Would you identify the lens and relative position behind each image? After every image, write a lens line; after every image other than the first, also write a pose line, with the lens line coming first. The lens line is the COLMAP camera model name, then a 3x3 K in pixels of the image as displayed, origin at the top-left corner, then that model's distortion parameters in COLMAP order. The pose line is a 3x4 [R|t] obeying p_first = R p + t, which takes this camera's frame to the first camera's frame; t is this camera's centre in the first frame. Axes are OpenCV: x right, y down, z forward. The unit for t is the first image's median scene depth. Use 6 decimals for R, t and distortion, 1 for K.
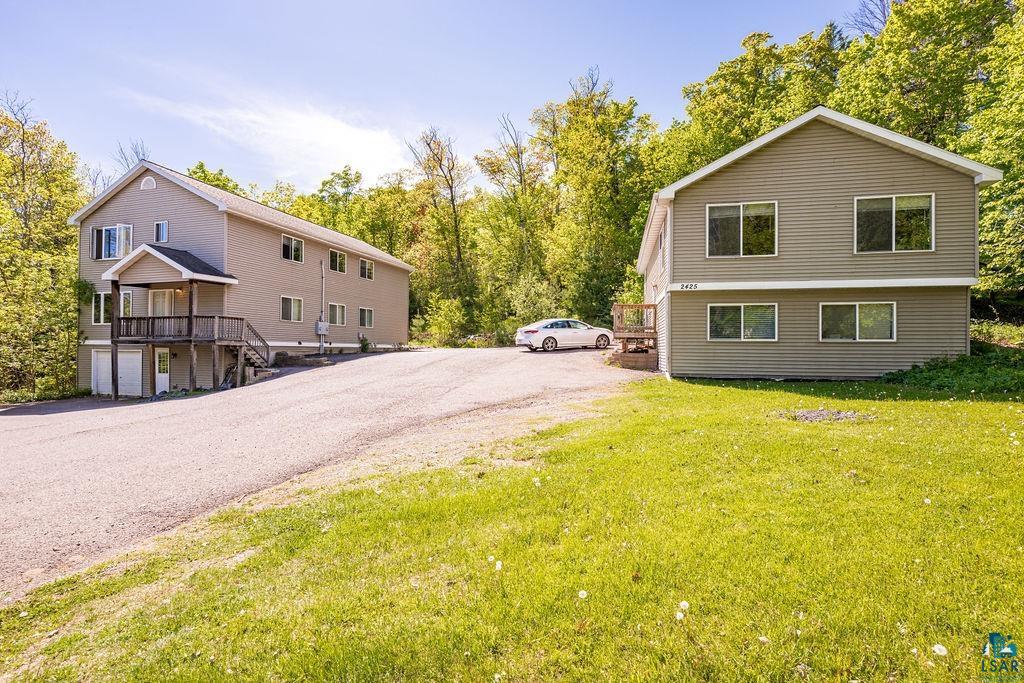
lens RADIAL K [[505.4, 0, 514.7], [0, 505.4, 343.3], [0, 0, 1]] dist [0.006098, 0.000636]
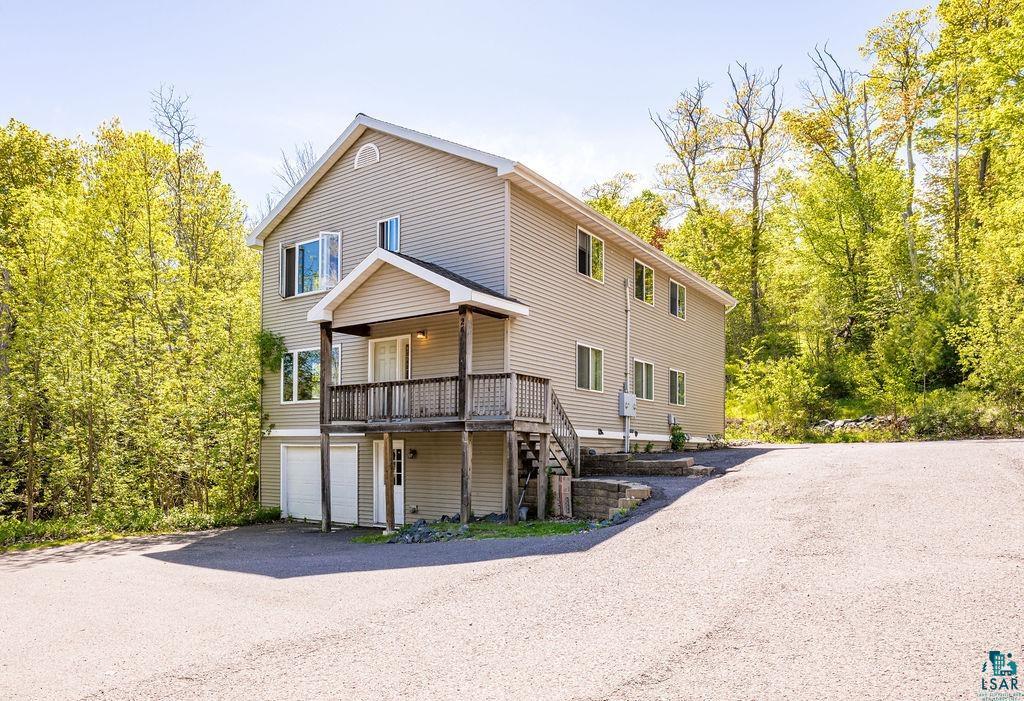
lens RADIAL K [[676.3, 0, 463.6], [0, 676.3, 441.4], [0, 0, 1]] dist [-0.000705, -0.000674]
pose [[0.944978, -0.006804, -0.327062, -0.363365], [0.005002, 0.999967, -0.006351, 0.015112], [0.327094, 0.004365, 0.944982, 0.305897]]
